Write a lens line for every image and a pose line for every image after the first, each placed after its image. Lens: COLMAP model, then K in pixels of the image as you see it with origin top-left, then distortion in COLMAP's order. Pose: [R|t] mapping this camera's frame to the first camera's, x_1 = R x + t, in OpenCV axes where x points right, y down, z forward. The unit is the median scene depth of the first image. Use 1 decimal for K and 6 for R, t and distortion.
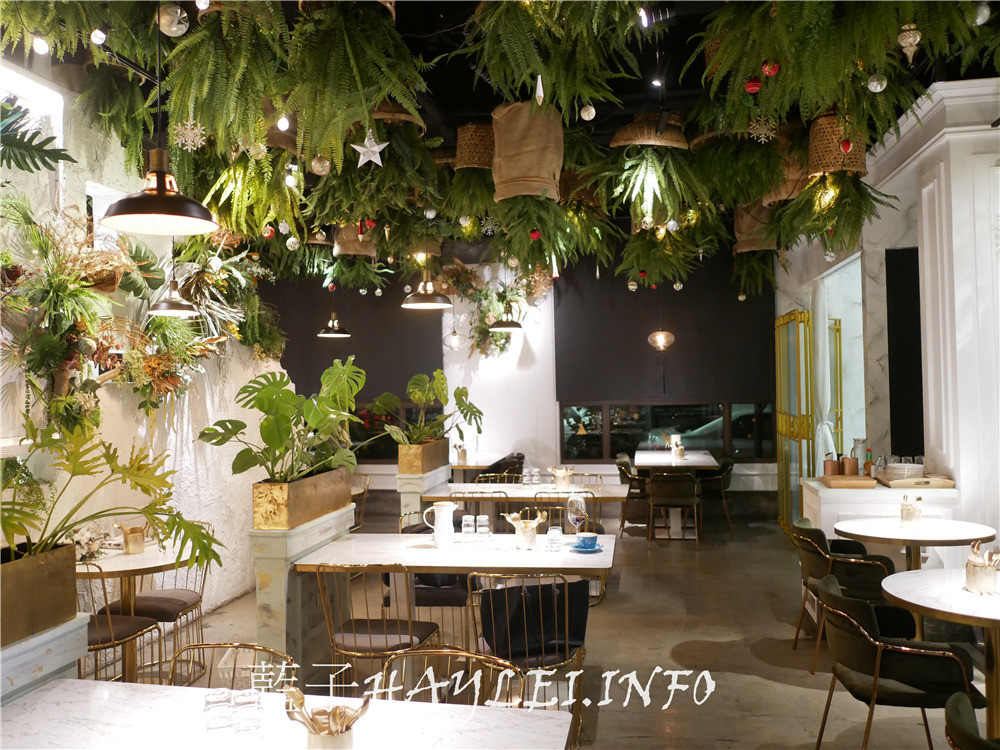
lens RADIAL K [[866.2, 0, 500.0], [0, 866.2, 375.0], [0, 0, 1]] dist [-0.060551, 0.009350]
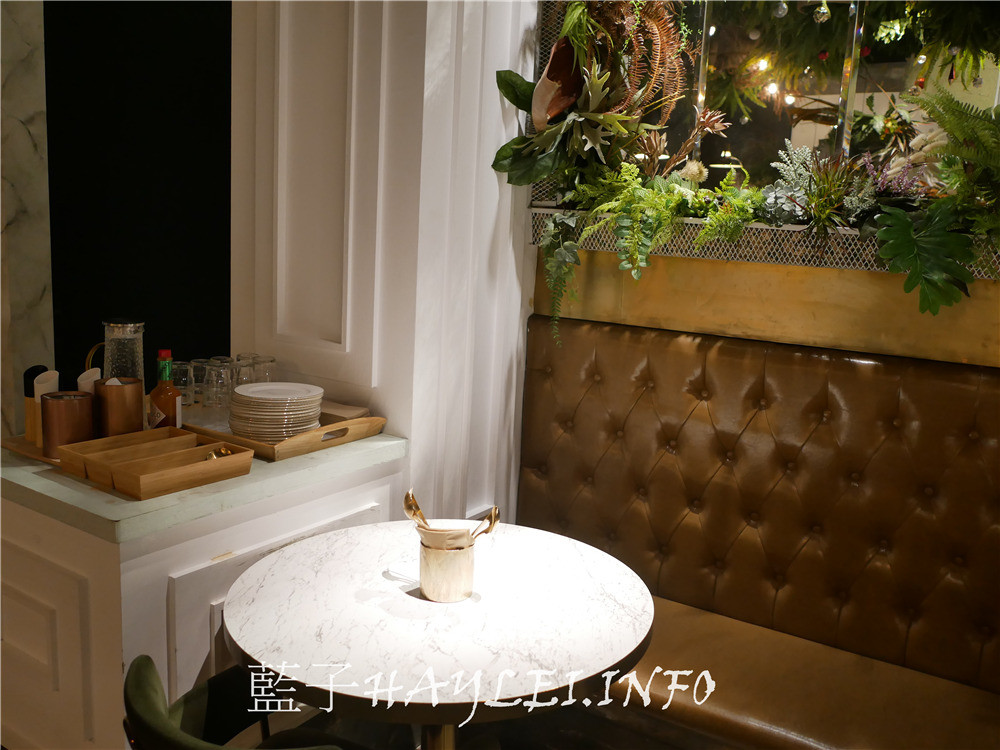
lens RADIAL K [[866.2, 0, 500.0], [0, 866.2, 375.0], [0, 0, 1]] dist [-0.060551, 0.009350]
pose [[0.372553, -0.112957, 0.921111, 0.161940], [-0.070493, 0.986252, 0.149458, 0.035224], [-0.925330, -0.120613, 0.359469, 0.791633]]
